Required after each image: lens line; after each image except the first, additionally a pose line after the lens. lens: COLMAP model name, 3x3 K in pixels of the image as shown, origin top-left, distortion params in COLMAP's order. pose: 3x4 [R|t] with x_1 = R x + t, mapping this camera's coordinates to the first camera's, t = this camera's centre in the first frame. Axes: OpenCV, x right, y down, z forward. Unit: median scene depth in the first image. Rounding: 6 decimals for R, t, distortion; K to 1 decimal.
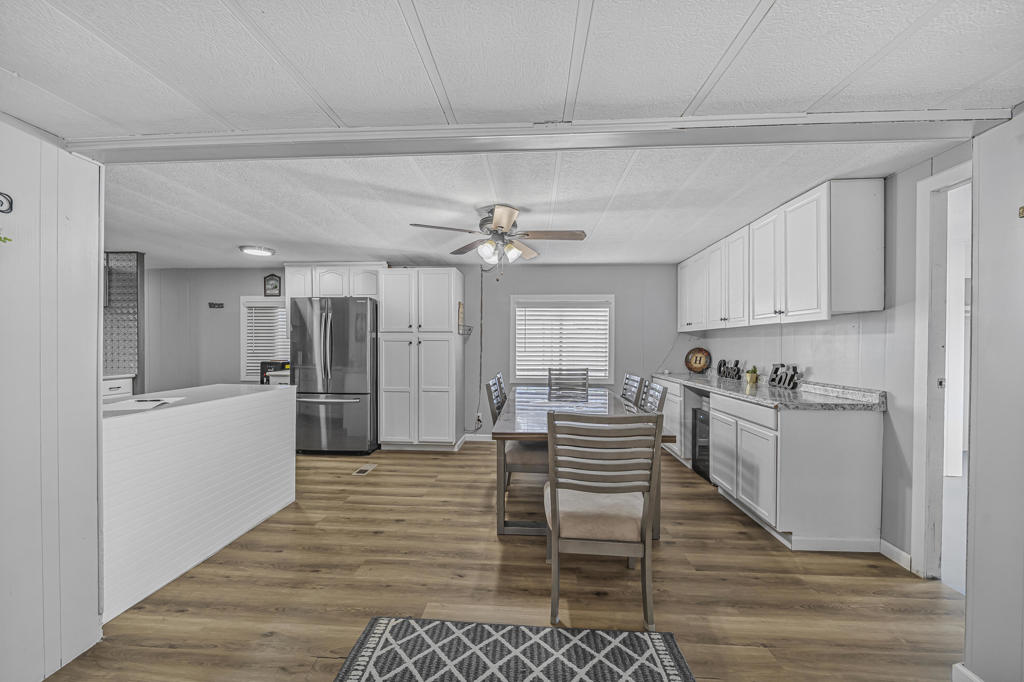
lens RADIAL K [[365.6, 0, 509.6], [0, 365.6, 352.5], [0, 0, 1]] dist [-0.007594, 0.000399]
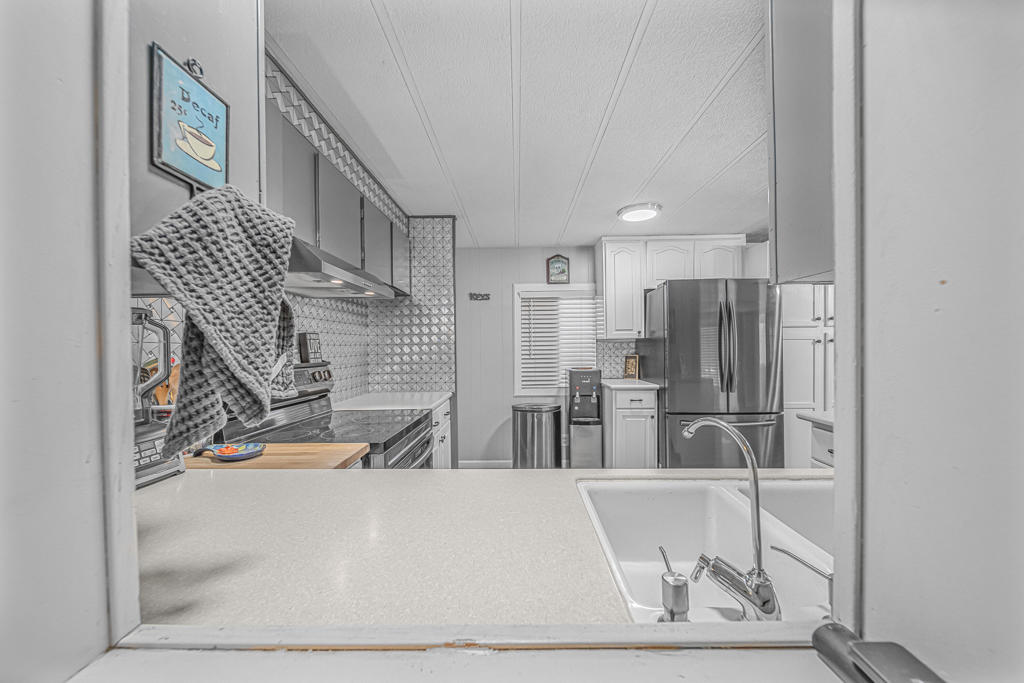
lens RADIAL K [[365.6, 0, 513.9], [0, 365.6, 346.8], [0, 0, 1]] dist [-0.007594, 0.000399]
pose [[0.998602, -0.014718, 0.050778, -0.915465], [0.015968, 0.999577, -0.024290, -0.007376], [-0.050399, 0.025067, 0.998415, 0.292014]]
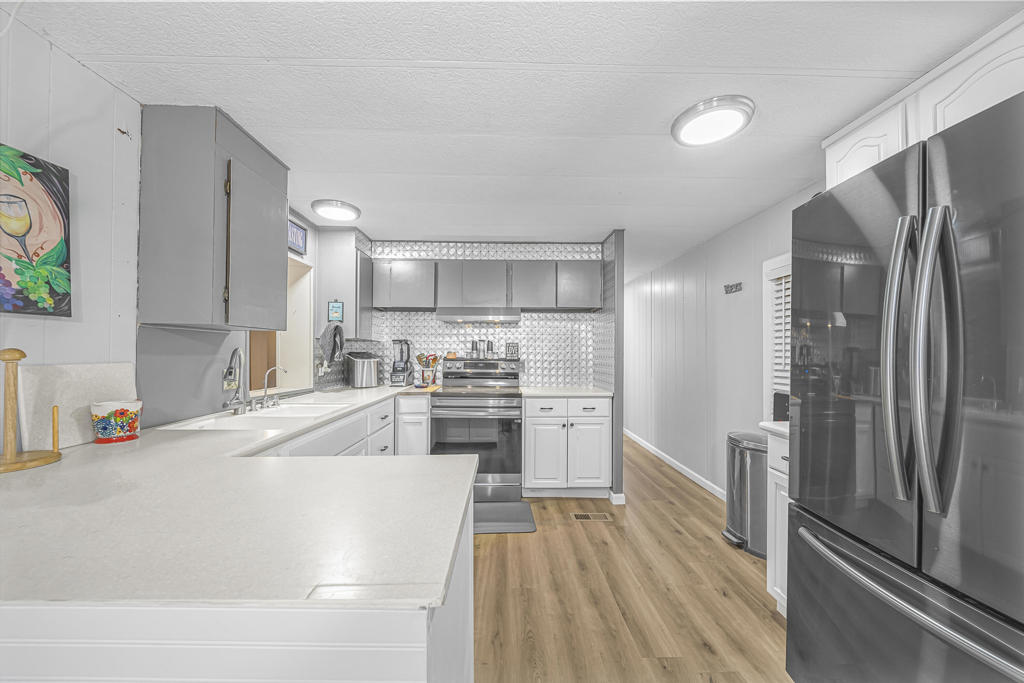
lens RADIAL K [[365.6, 0, 508.3], [0, 365.6, 350.5], [0, 0, 1]] dist [-0.007594, 0.000399]
pose [[0.080890, -0.009869, -0.996674, -0.288432], [-0.023853, 0.999645, -0.011835, -0.013825], [0.996438, 0.024731, 0.080626, 0.697755]]
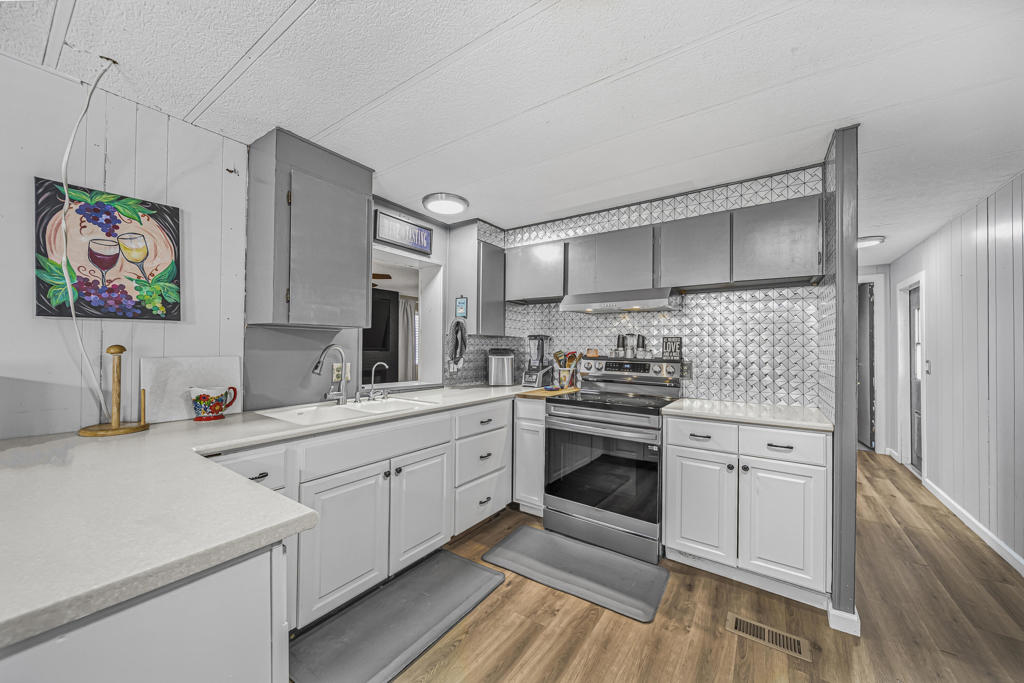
lens RADIAL K [[365.6, 0, 509.0], [0, 365.6, 344.4], [0, 0, 1]] dist [-0.007594, 0.000399]
pose [[-0.520484, -0.015832, -0.853725, -0.455357], [-0.030034, 0.999549, -0.000225, -0.021004], [0.853343, 0.025524, -0.520724, 0.856074]]
